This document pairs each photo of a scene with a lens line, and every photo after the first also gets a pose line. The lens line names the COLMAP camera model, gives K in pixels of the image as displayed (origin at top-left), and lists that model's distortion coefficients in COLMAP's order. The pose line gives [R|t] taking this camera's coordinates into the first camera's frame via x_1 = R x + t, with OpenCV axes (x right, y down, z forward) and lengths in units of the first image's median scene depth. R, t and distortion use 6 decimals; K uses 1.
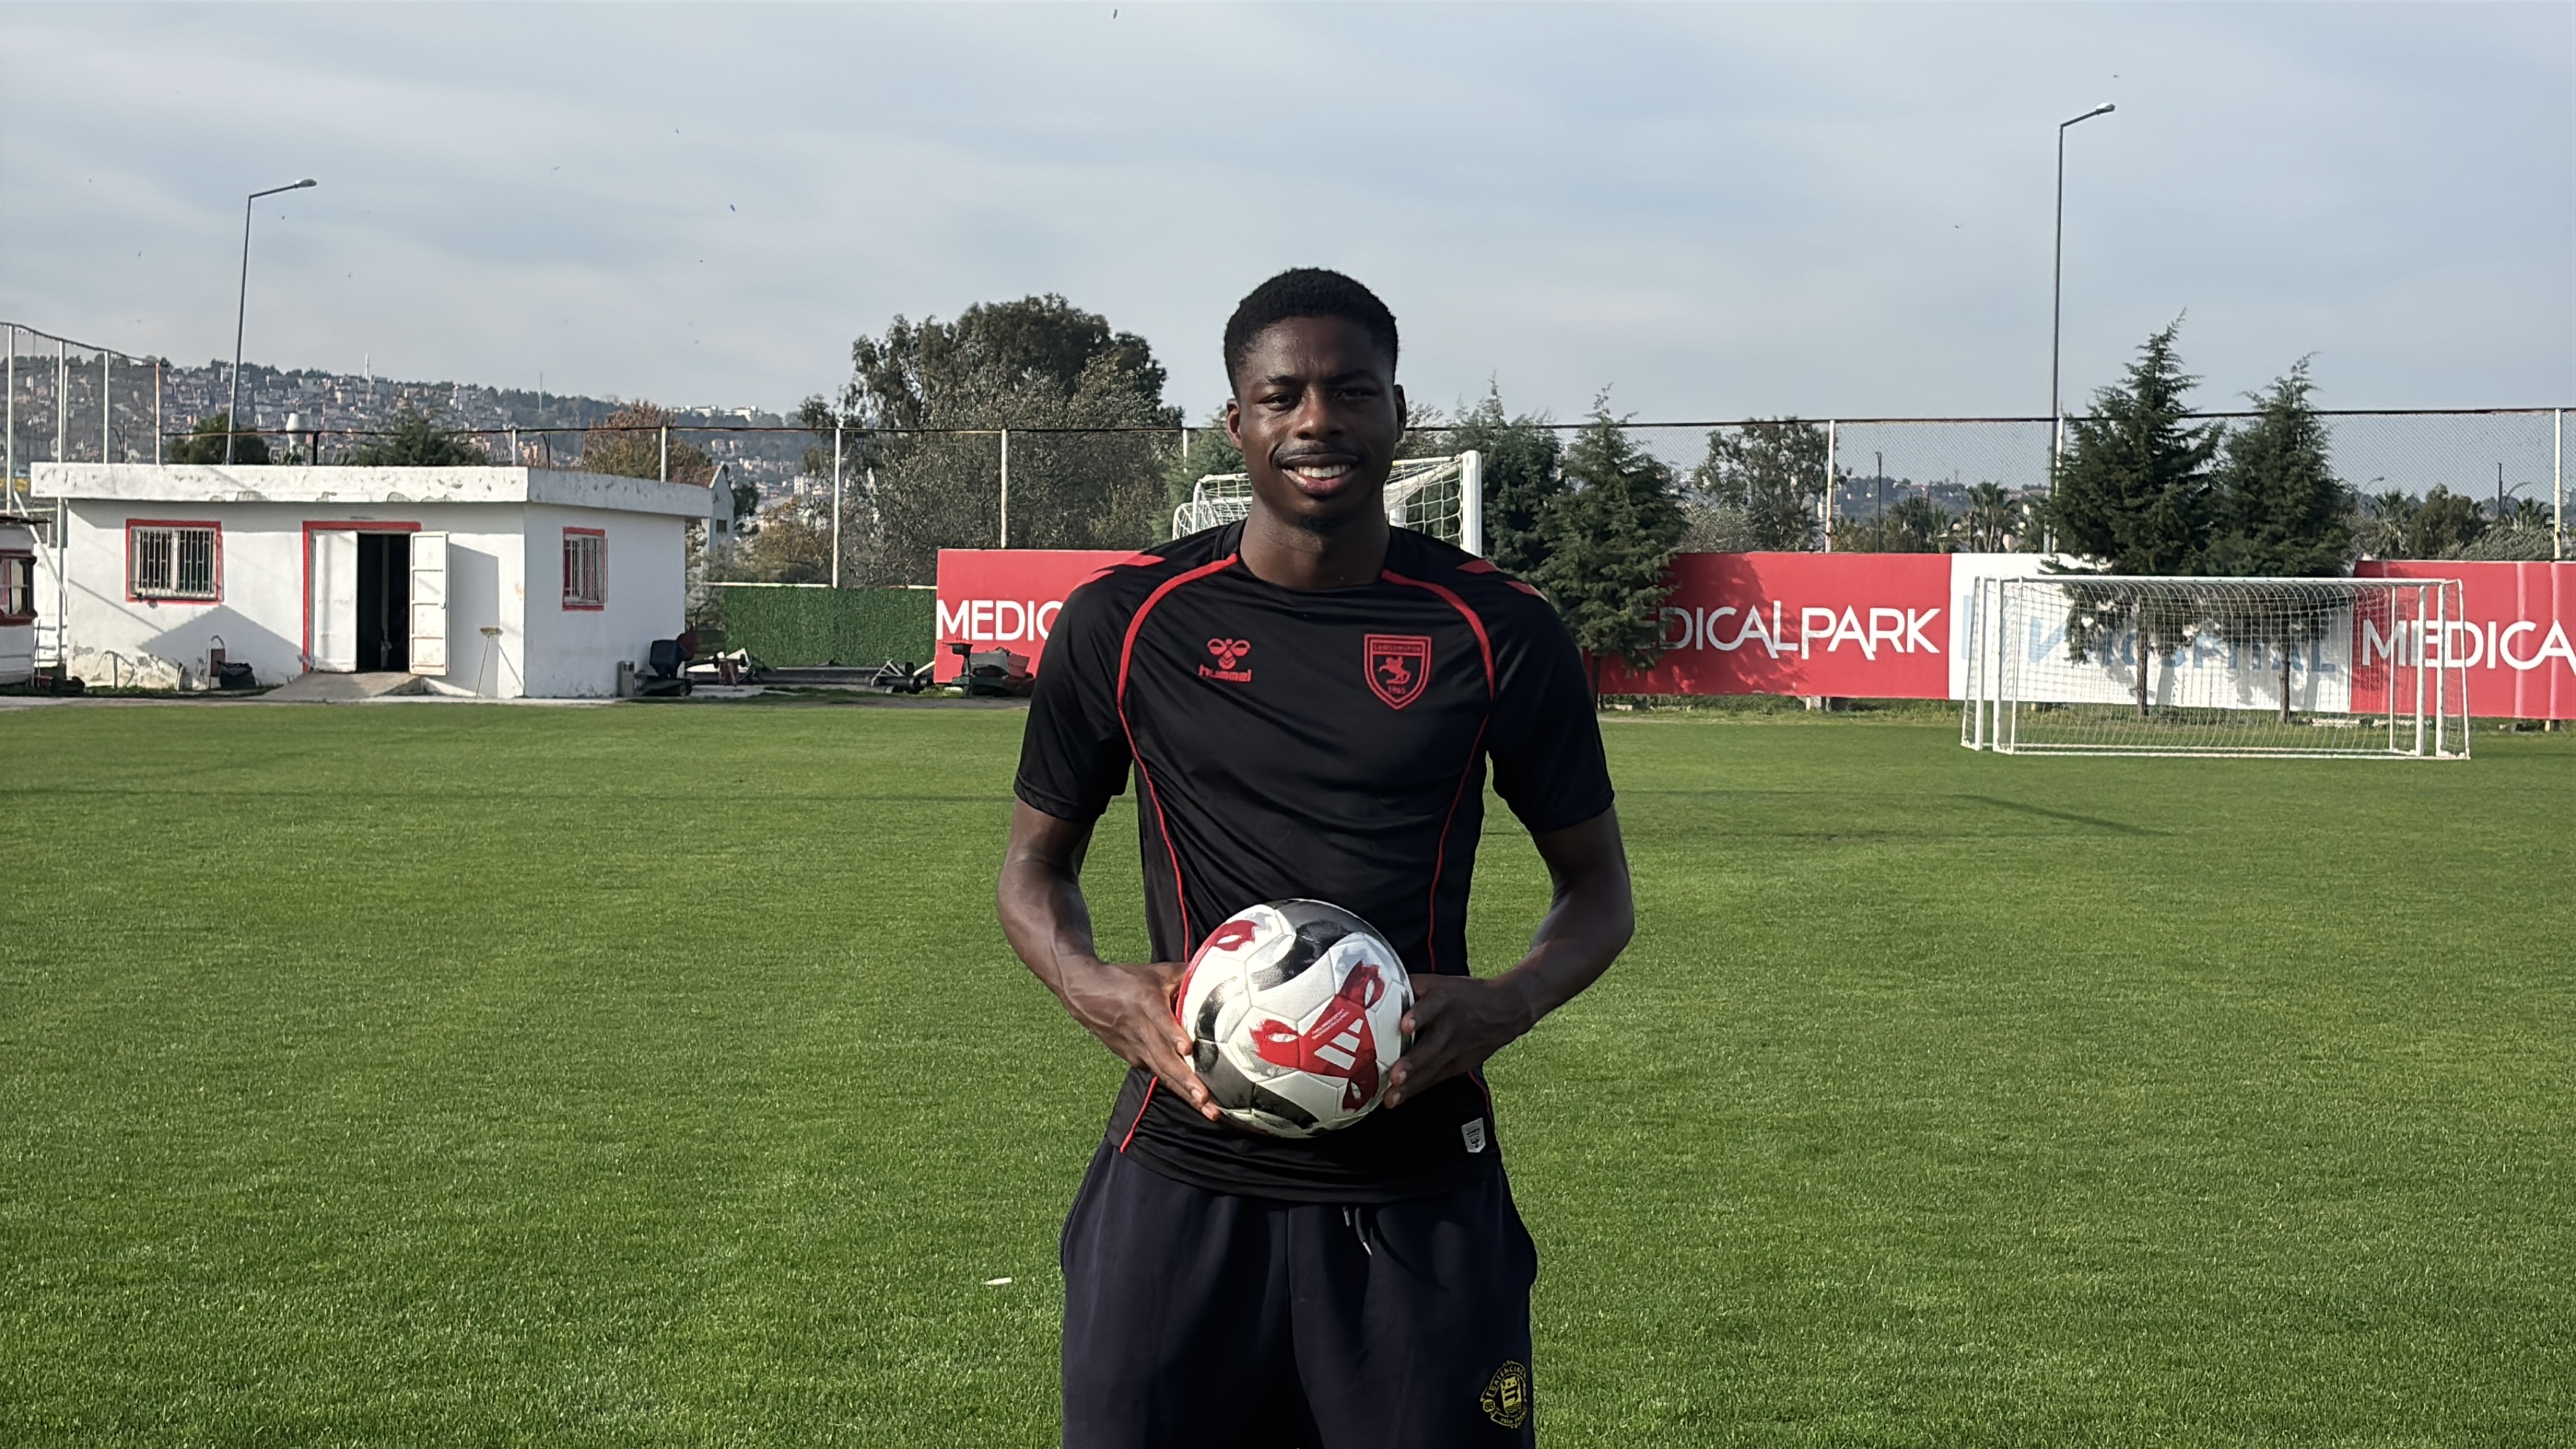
lens RADIAL K [[4875.6, 0, 1288.0], [0, 4875.6, 724.5], [0, 0, 1]] dist [0.137372, -0.128094]
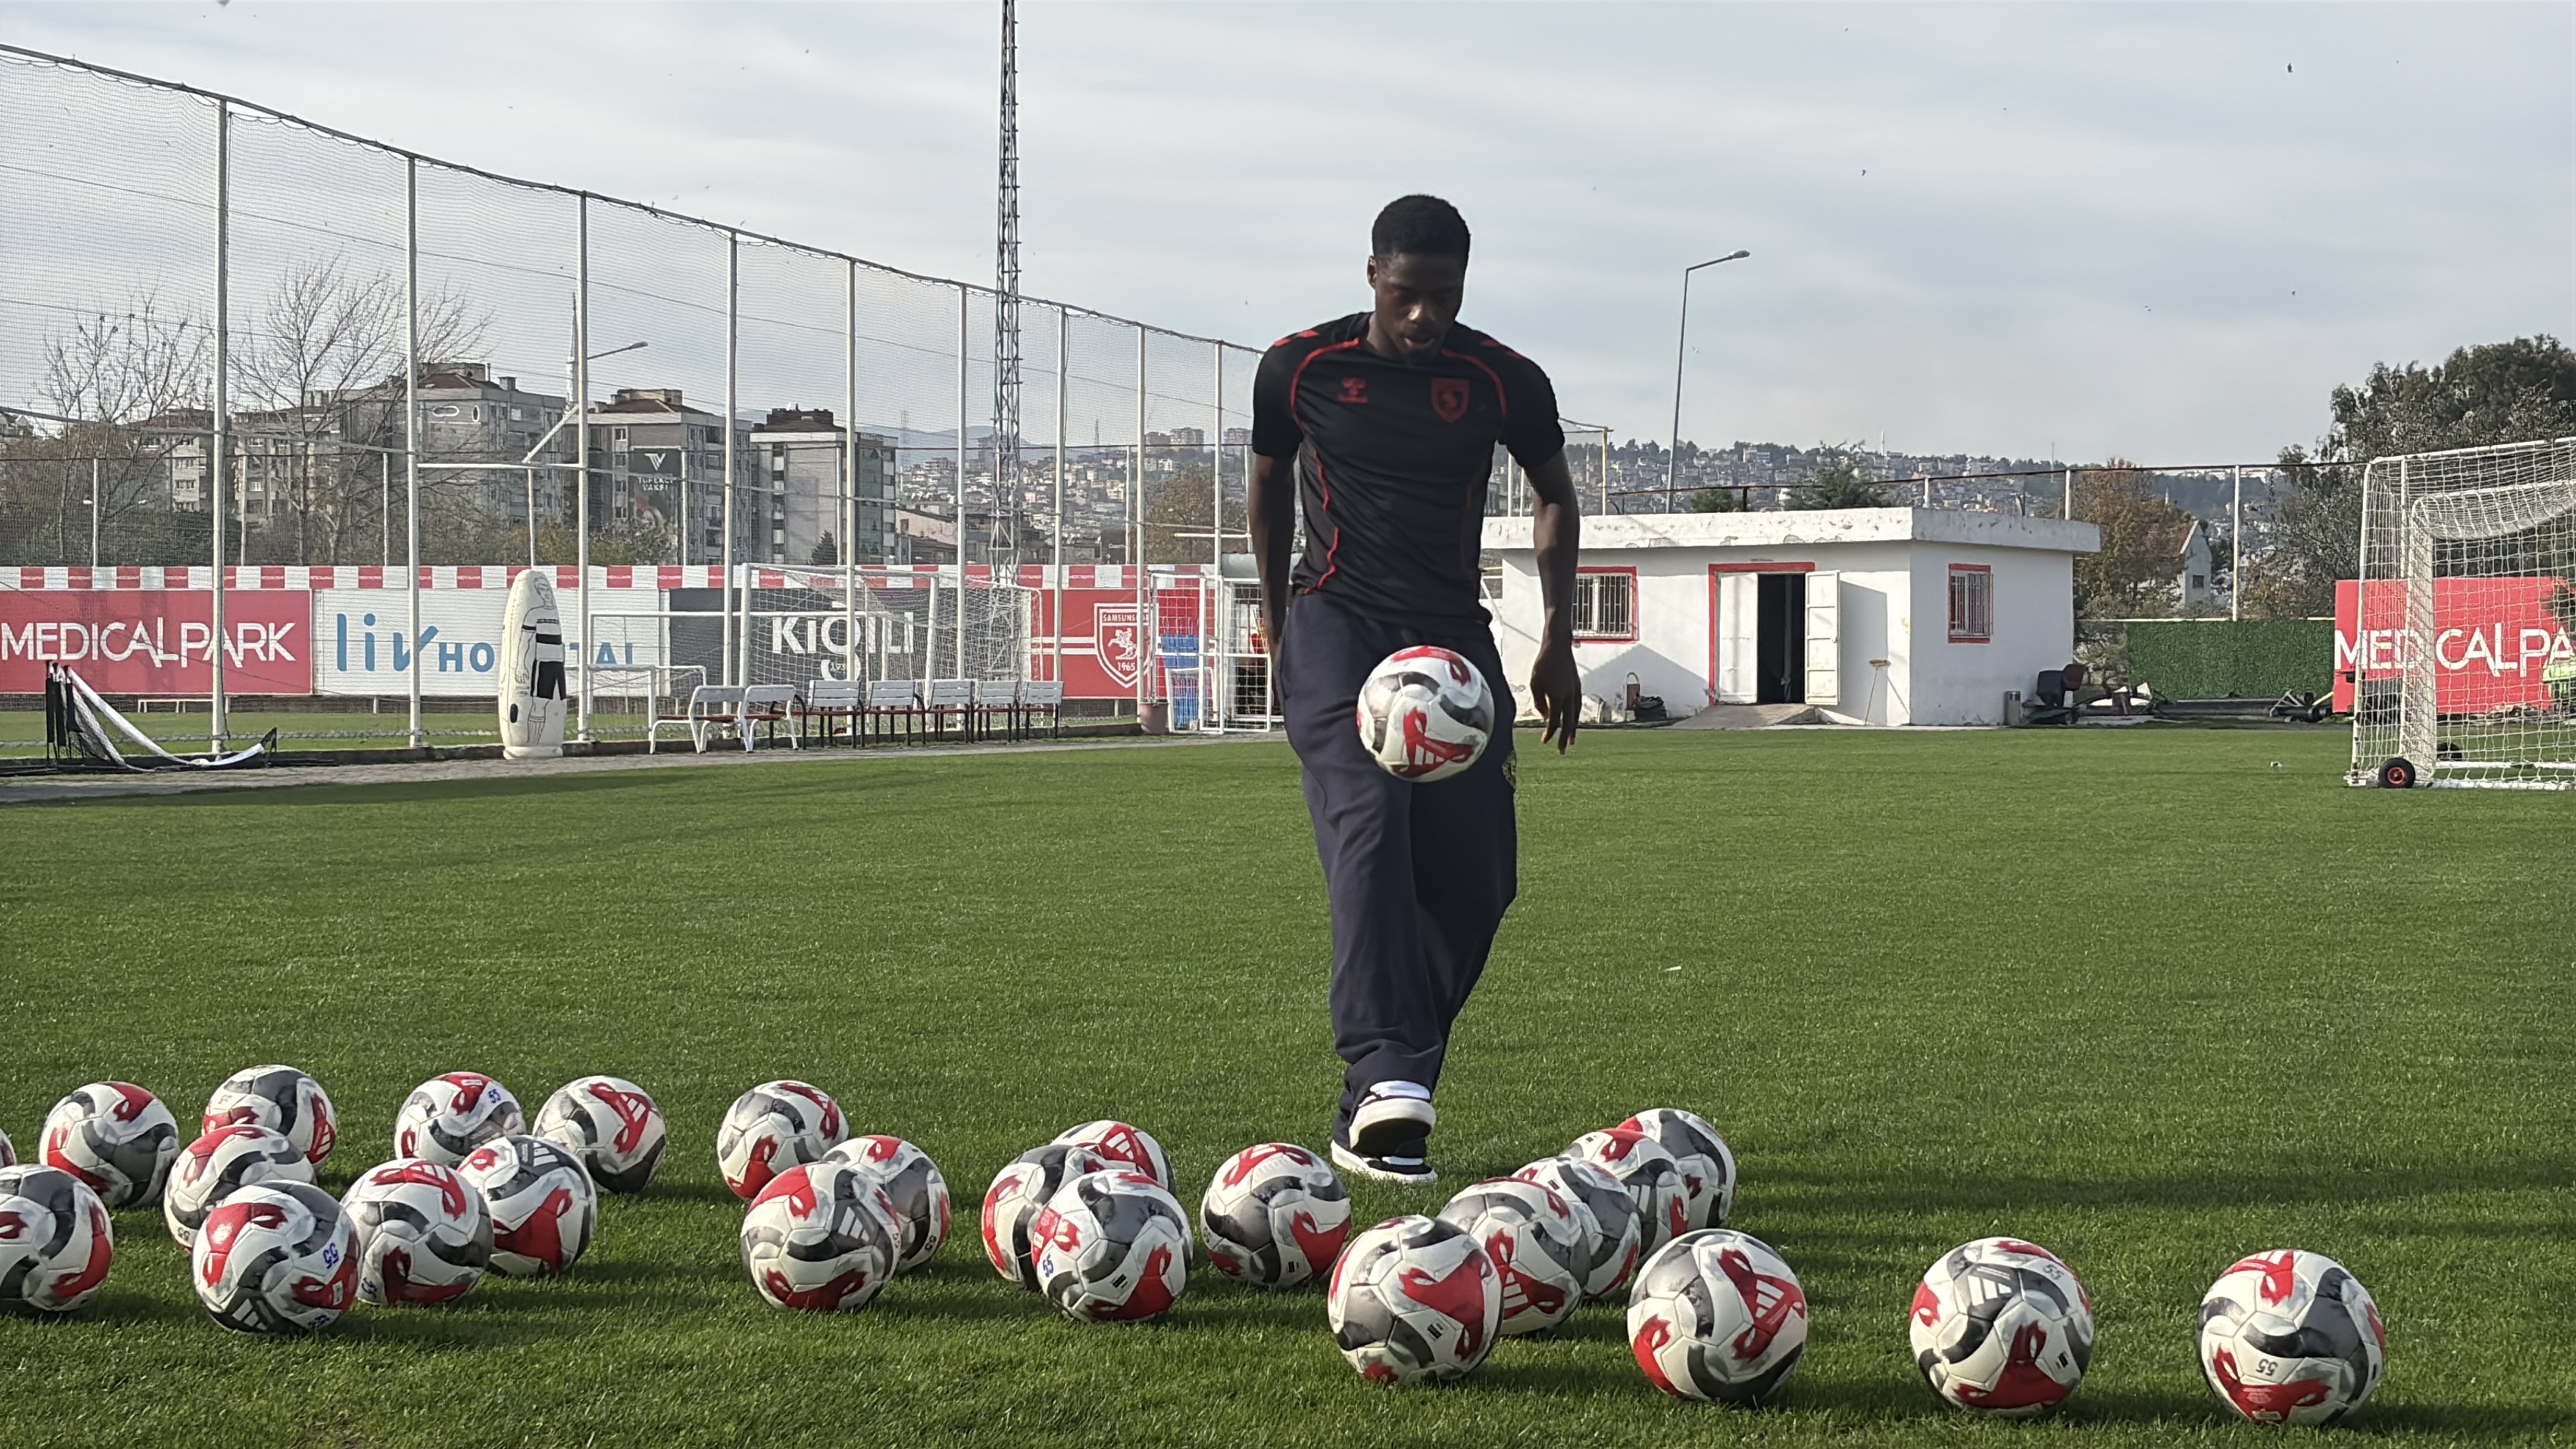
lens RADIAL K [[5106.5, 0, 1288.0], [0, 5106.5, 724.5], [0, 0, 1]] dist [0.518797, -3.233152]
pose [[0.947411, -0.011845, -0.319800, 0.070970], [0.004673, 0.999720, -0.023184, 0.019233], [0.319985, 0.020470, 0.947201, -0.096532]]
